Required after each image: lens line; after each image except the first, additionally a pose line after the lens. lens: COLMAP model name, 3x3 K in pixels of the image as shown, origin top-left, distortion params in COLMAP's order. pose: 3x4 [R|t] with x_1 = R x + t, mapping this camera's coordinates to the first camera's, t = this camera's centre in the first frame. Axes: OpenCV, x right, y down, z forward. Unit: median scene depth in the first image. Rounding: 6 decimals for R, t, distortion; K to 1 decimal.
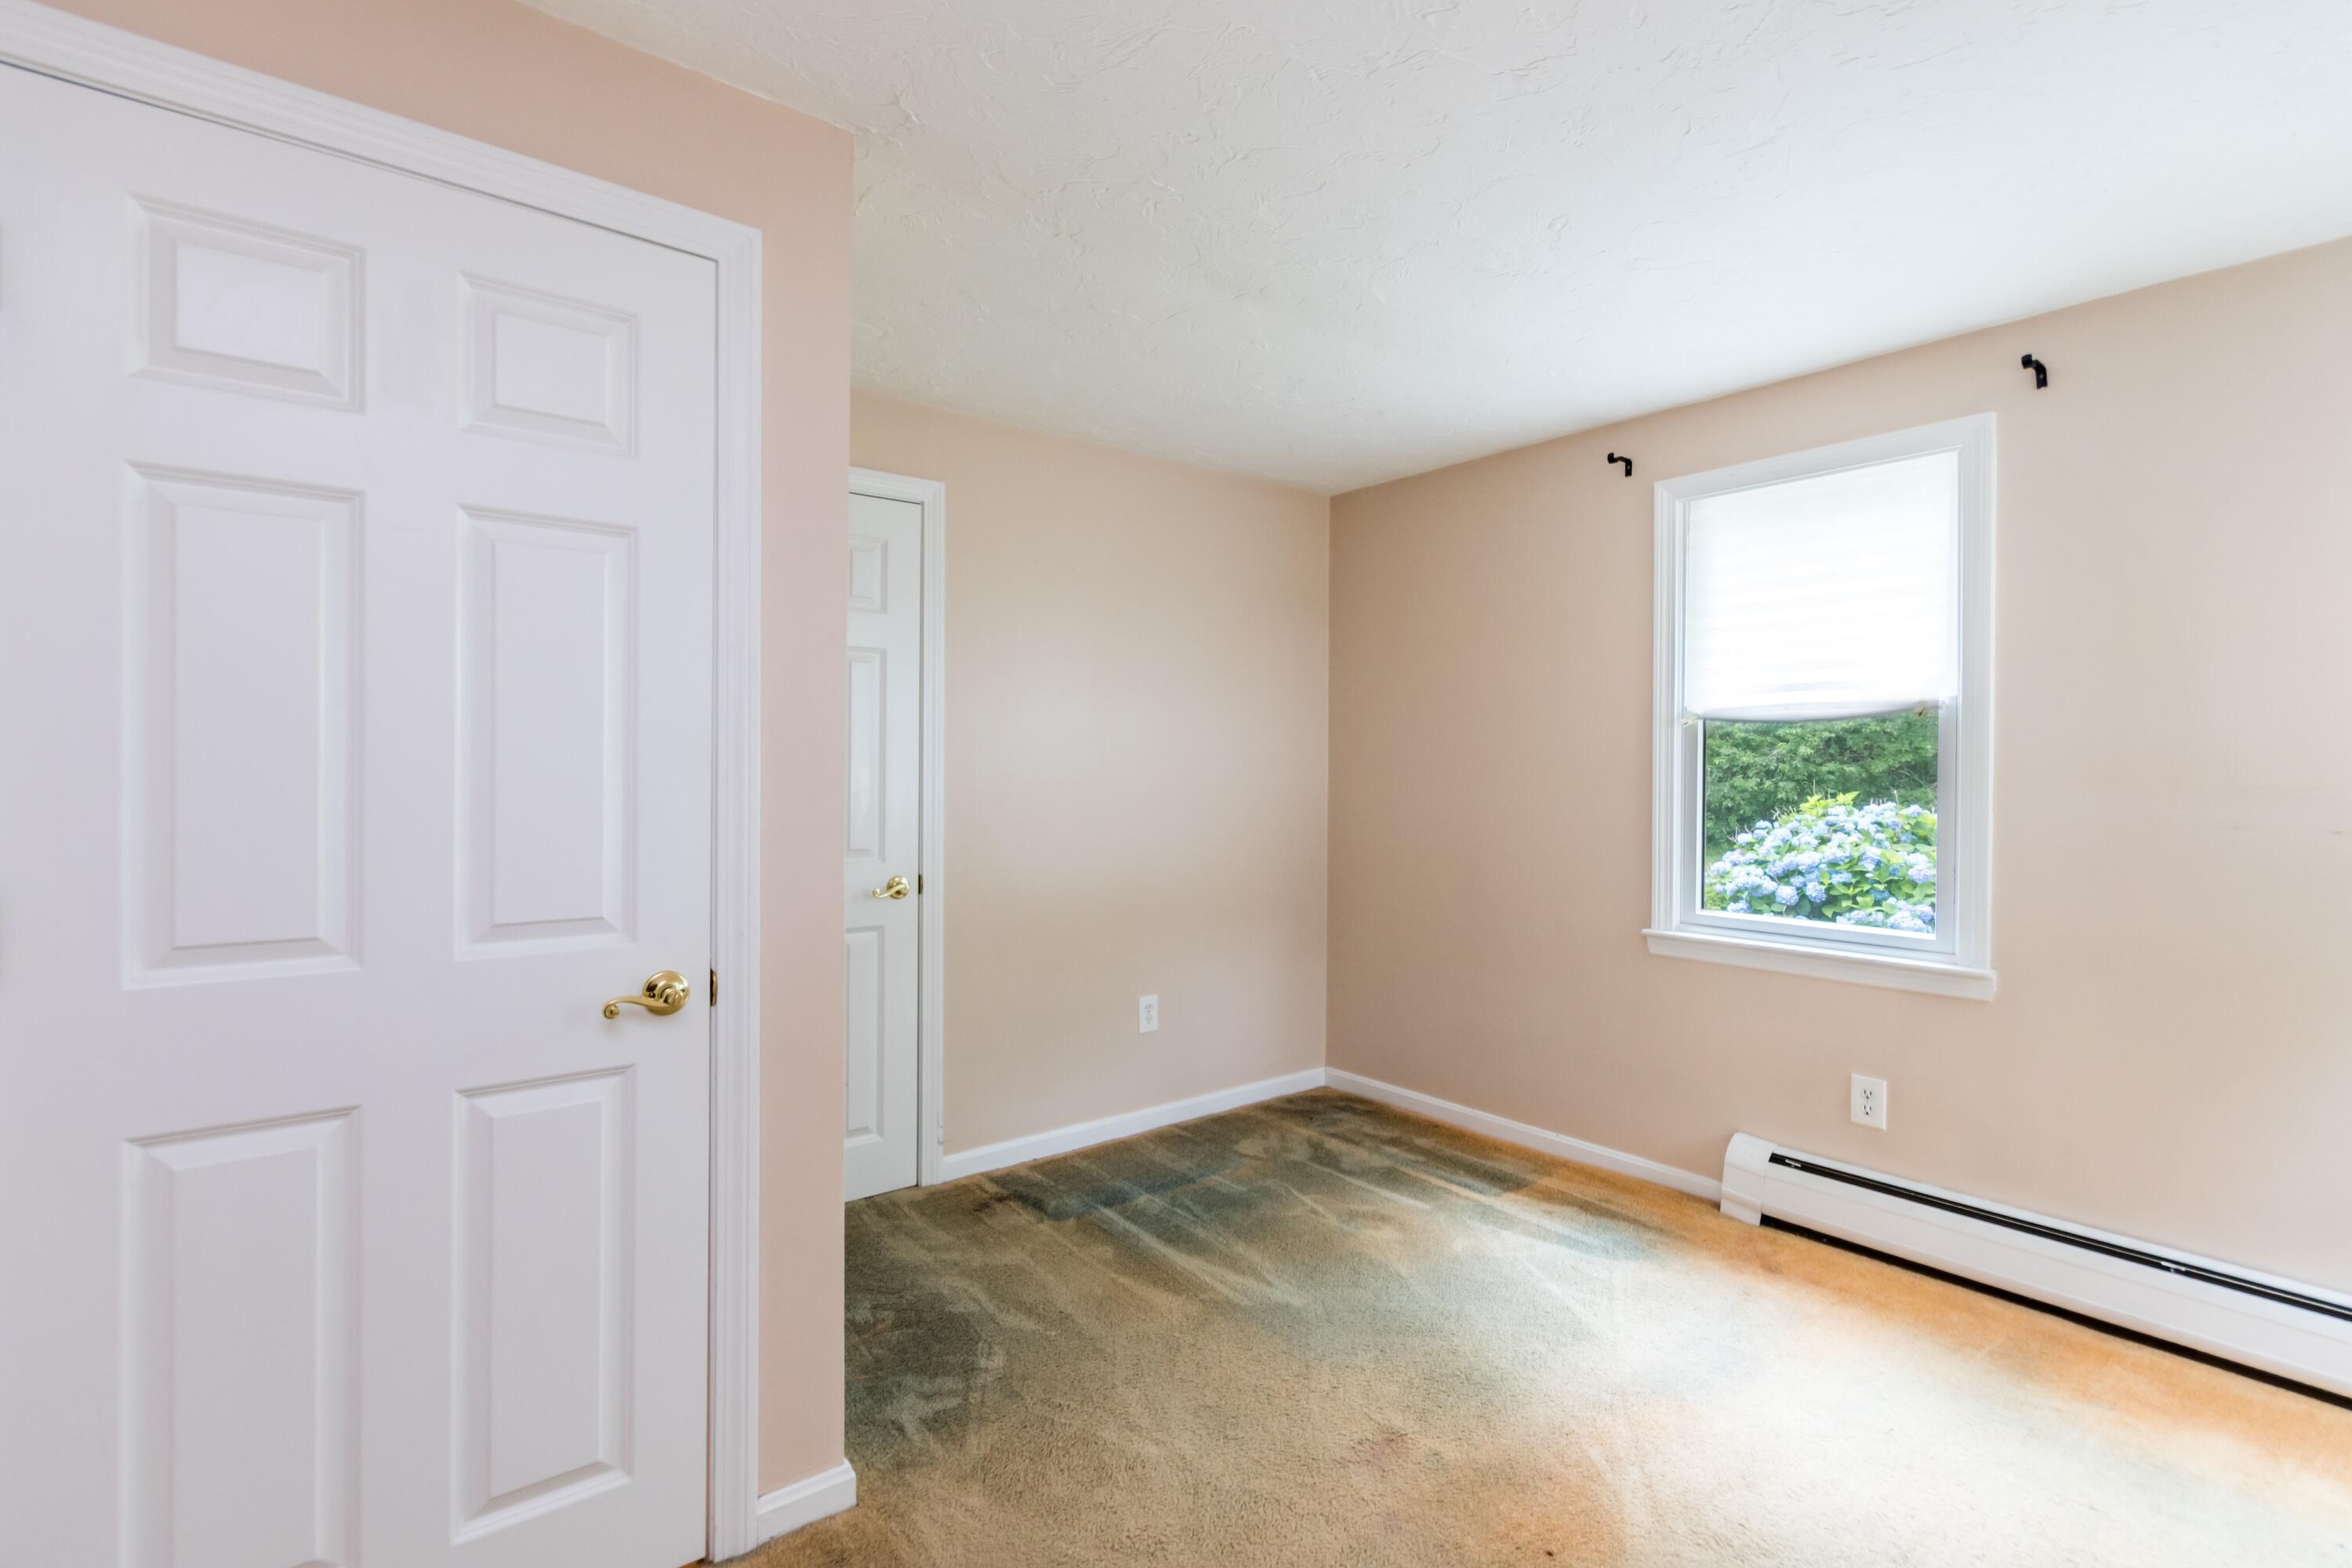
lens RADIAL K [[1111.8, 0, 1180.8], [0, 1111.8, 775.5], [0, 0, 1]] dist [0.006280, 0.000641]
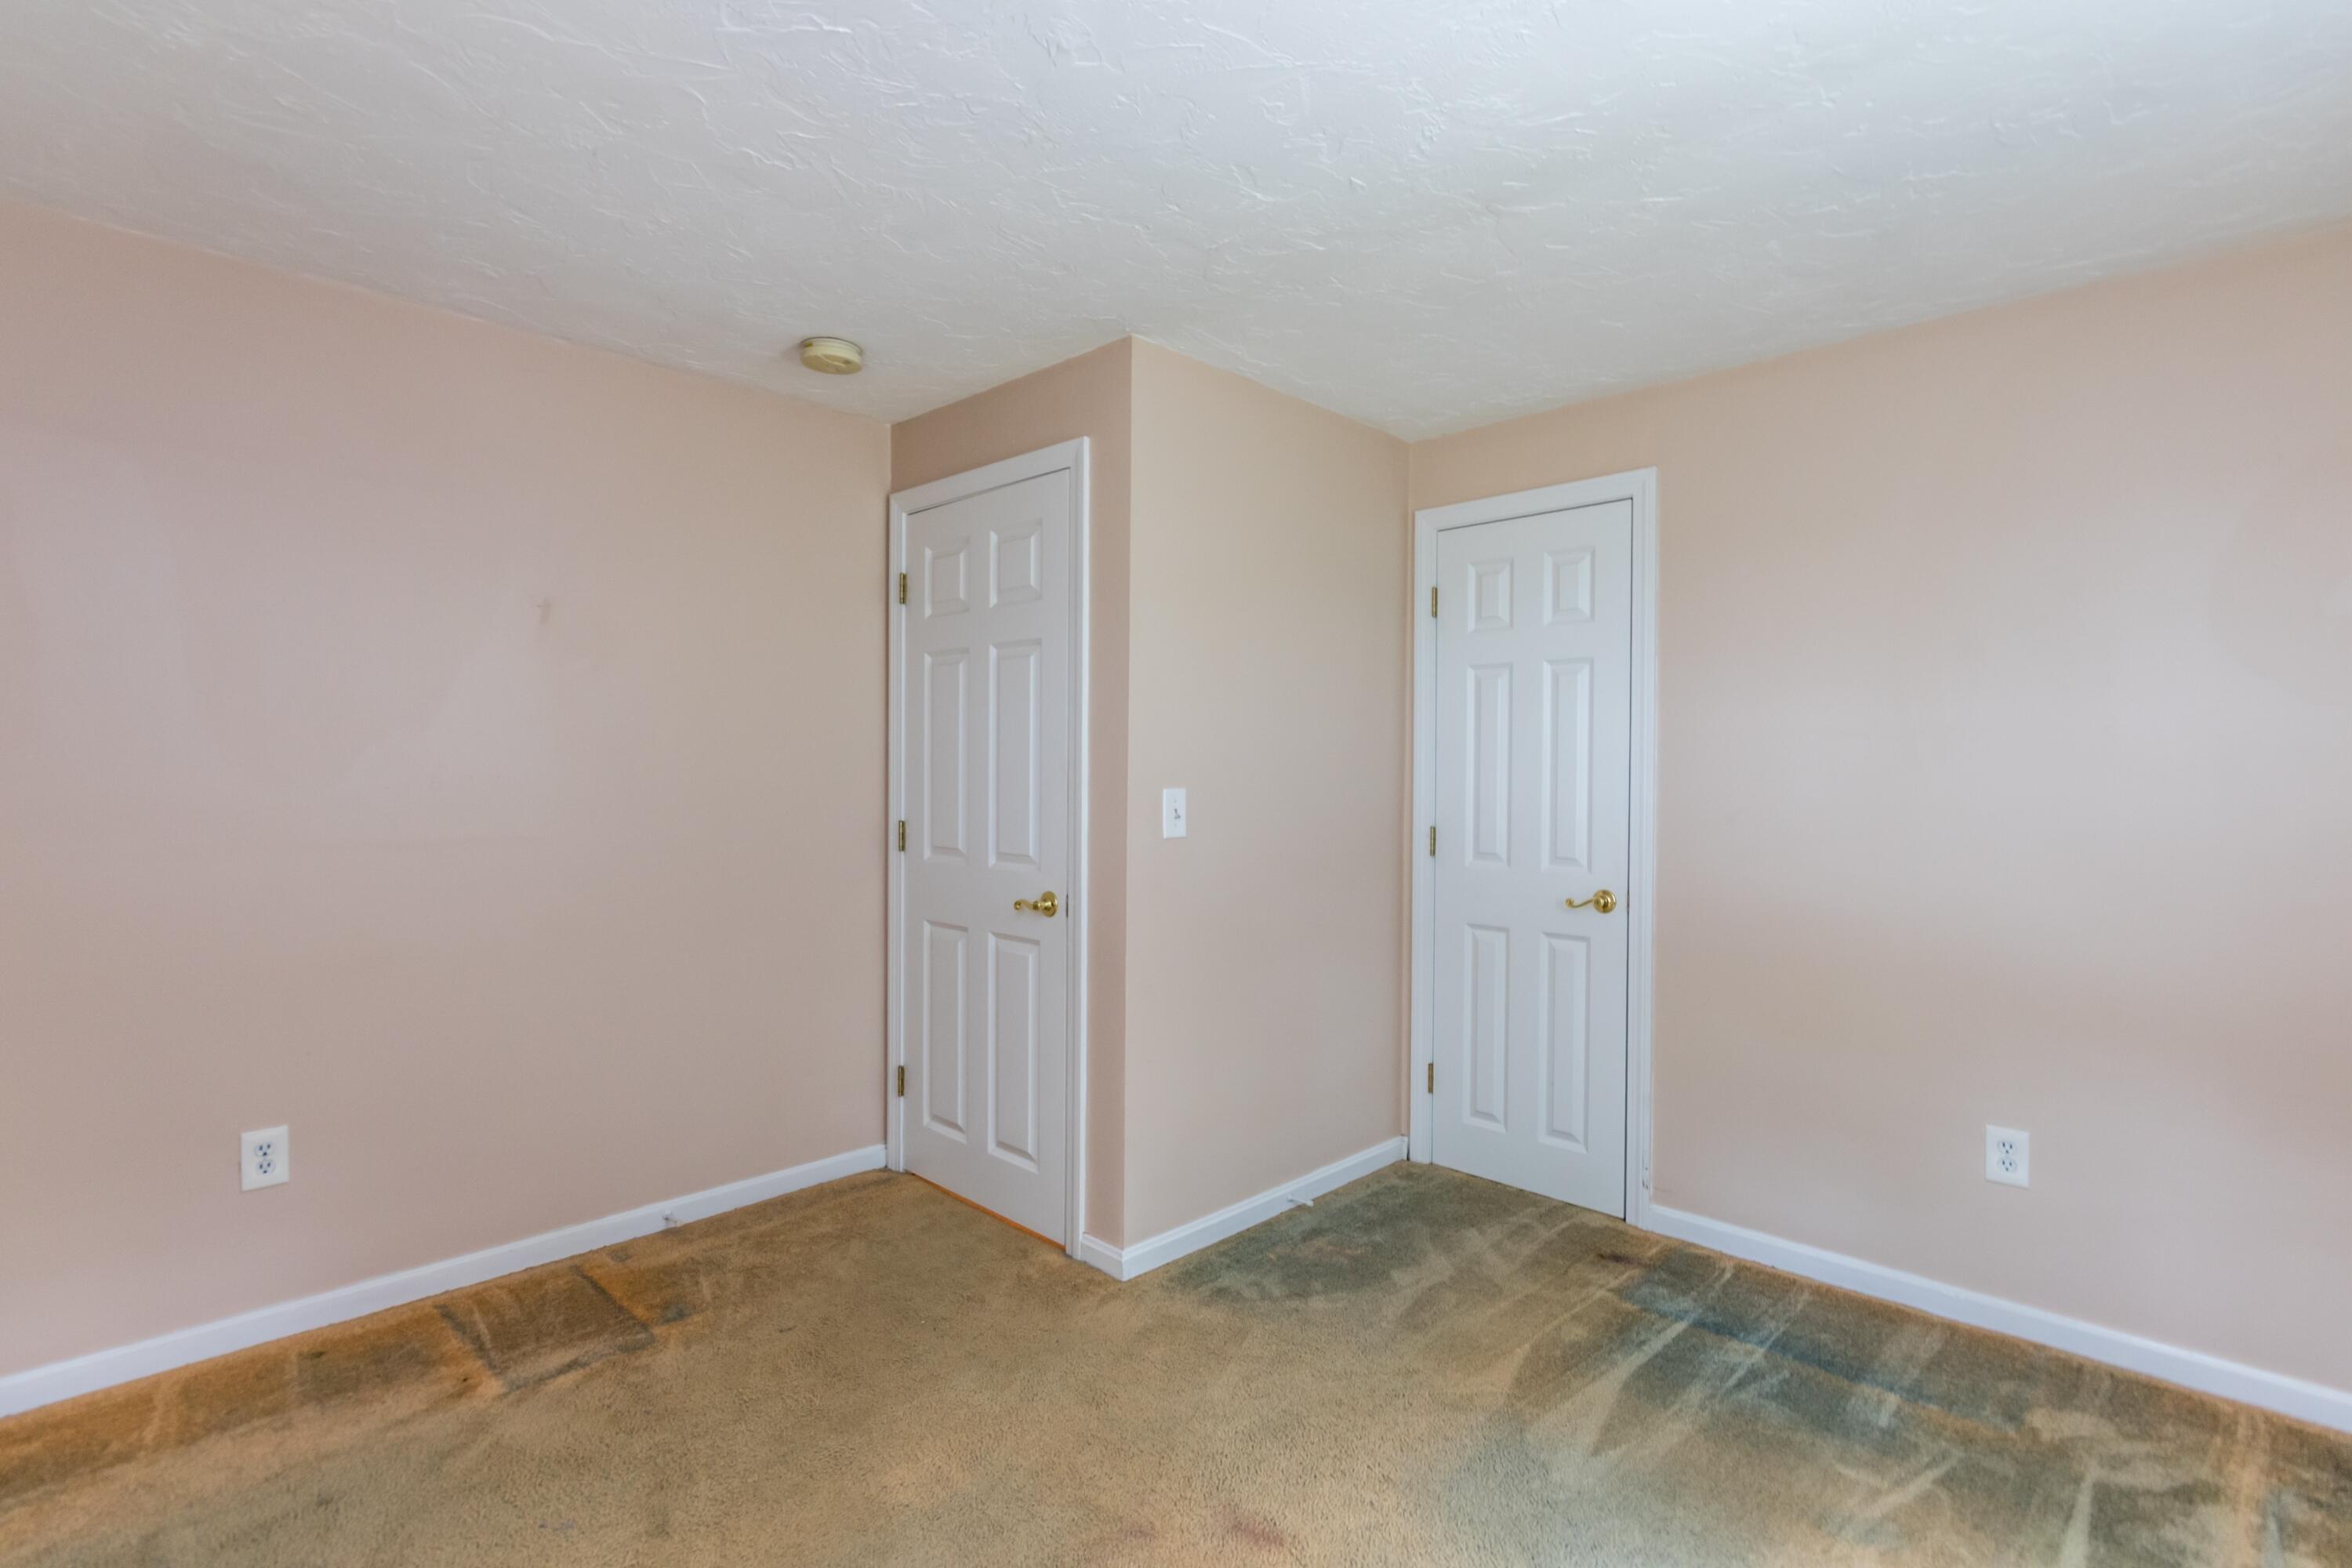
lens RADIAL K [[1111.8, 0, 1184.7], [0, 1111.8, 787.5], [0, 0, 1]] dist [0.006280, 0.000641]
pose [[0.118223, 0.004182, -0.992978, 0.701795], [-0.013592, 0.999904, 0.002592, 0.004112], [0.992894, 0.013190, 0.118269, 0.547941]]
